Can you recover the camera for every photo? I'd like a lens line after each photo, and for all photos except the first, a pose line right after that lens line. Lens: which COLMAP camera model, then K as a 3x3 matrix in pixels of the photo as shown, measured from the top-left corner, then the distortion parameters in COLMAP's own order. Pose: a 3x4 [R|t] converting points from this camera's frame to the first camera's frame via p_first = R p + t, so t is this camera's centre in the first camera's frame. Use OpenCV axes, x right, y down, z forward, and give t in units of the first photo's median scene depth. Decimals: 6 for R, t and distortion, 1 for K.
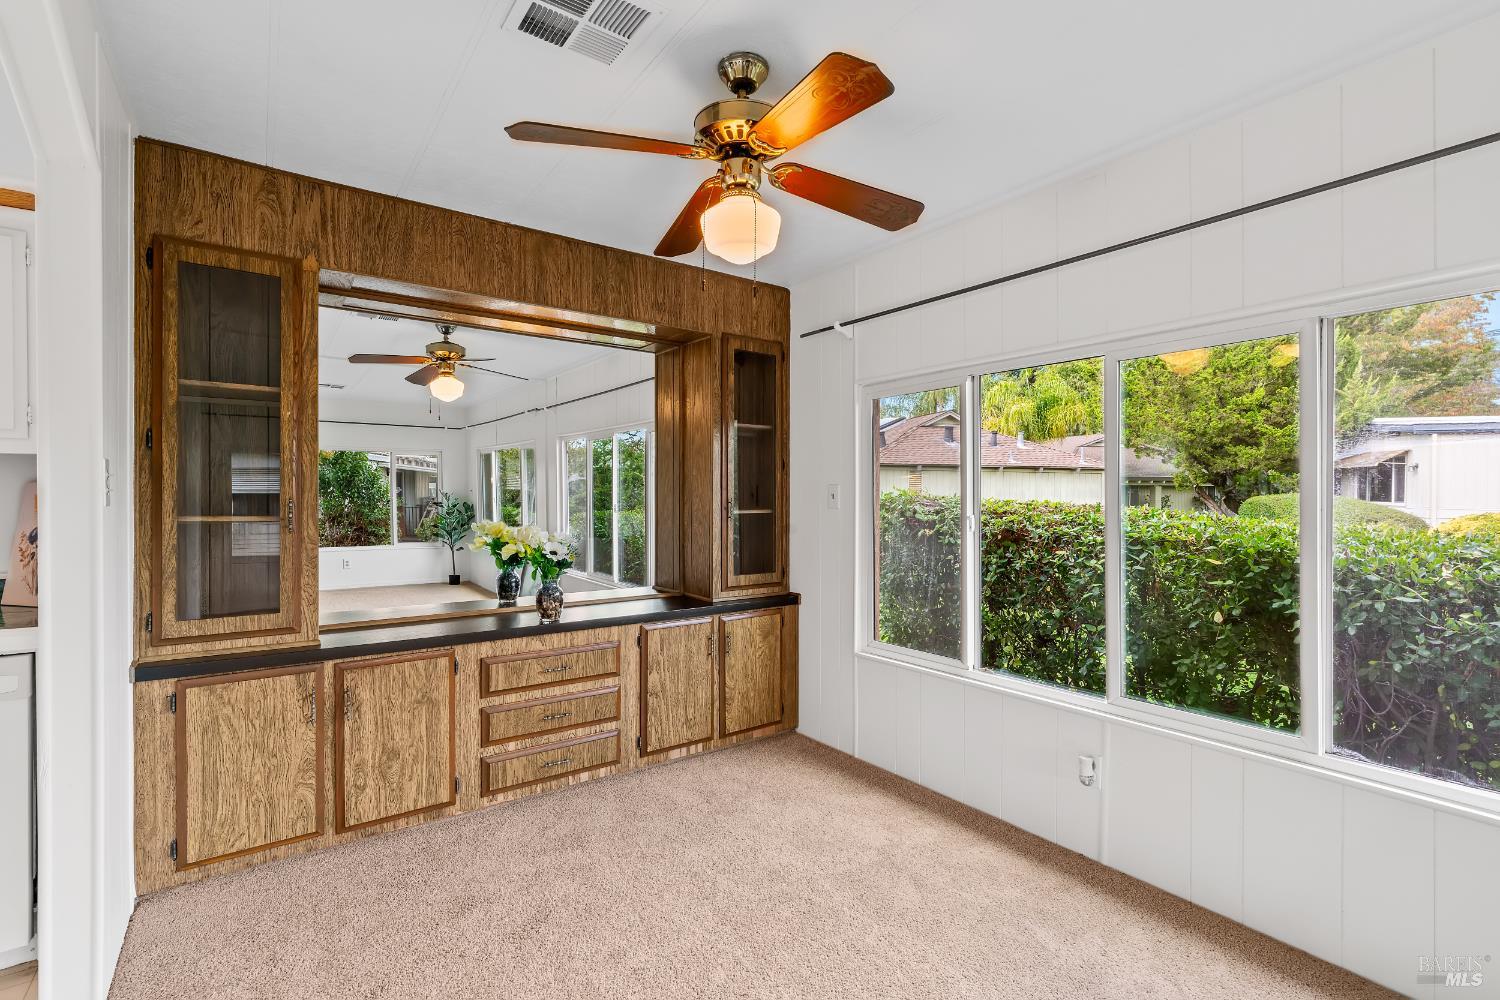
lens RADIAL K [[683.4, 0, 752.8], [0, 683.4, 495.0], [0, 0, 1]] dist [-0.001662, 0.000073]
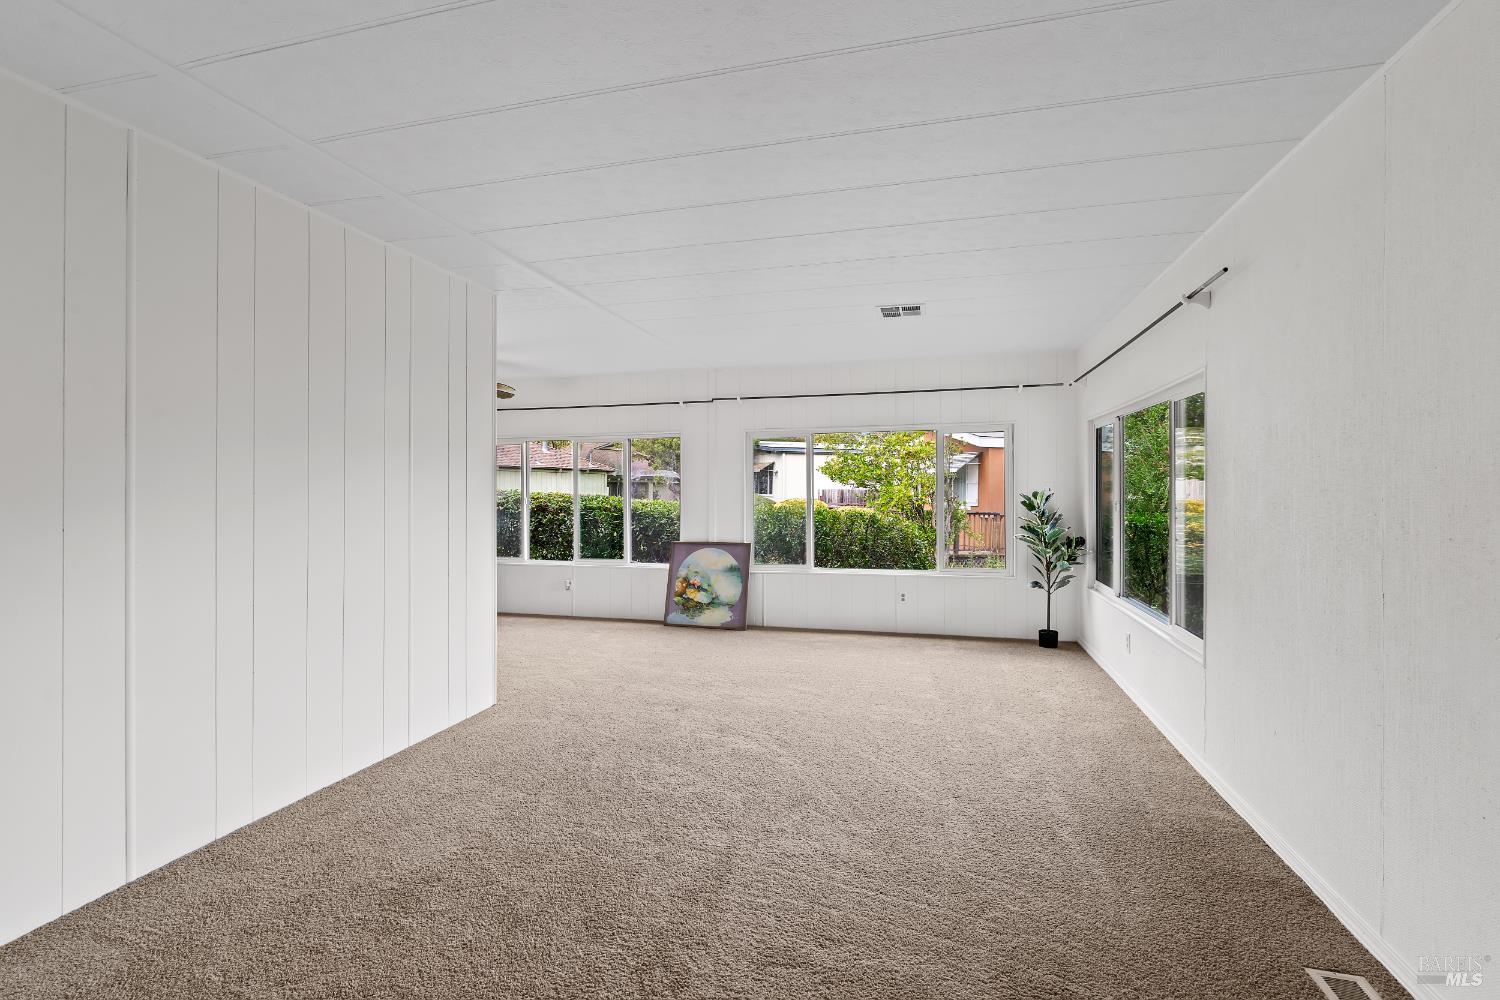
lens RADIAL K [[683.4, 0, 752.8], [0, 683.4, 495.0], [0, 0, 1]] dist [-0.001662, 0.000073]
pose [[0.784292, -0.007526, 0.620346, -0.556445], [0.003922, 0.999967, 0.007173, 0.005107], [-0.620379, -0.003193, 0.784295, -1.416664]]
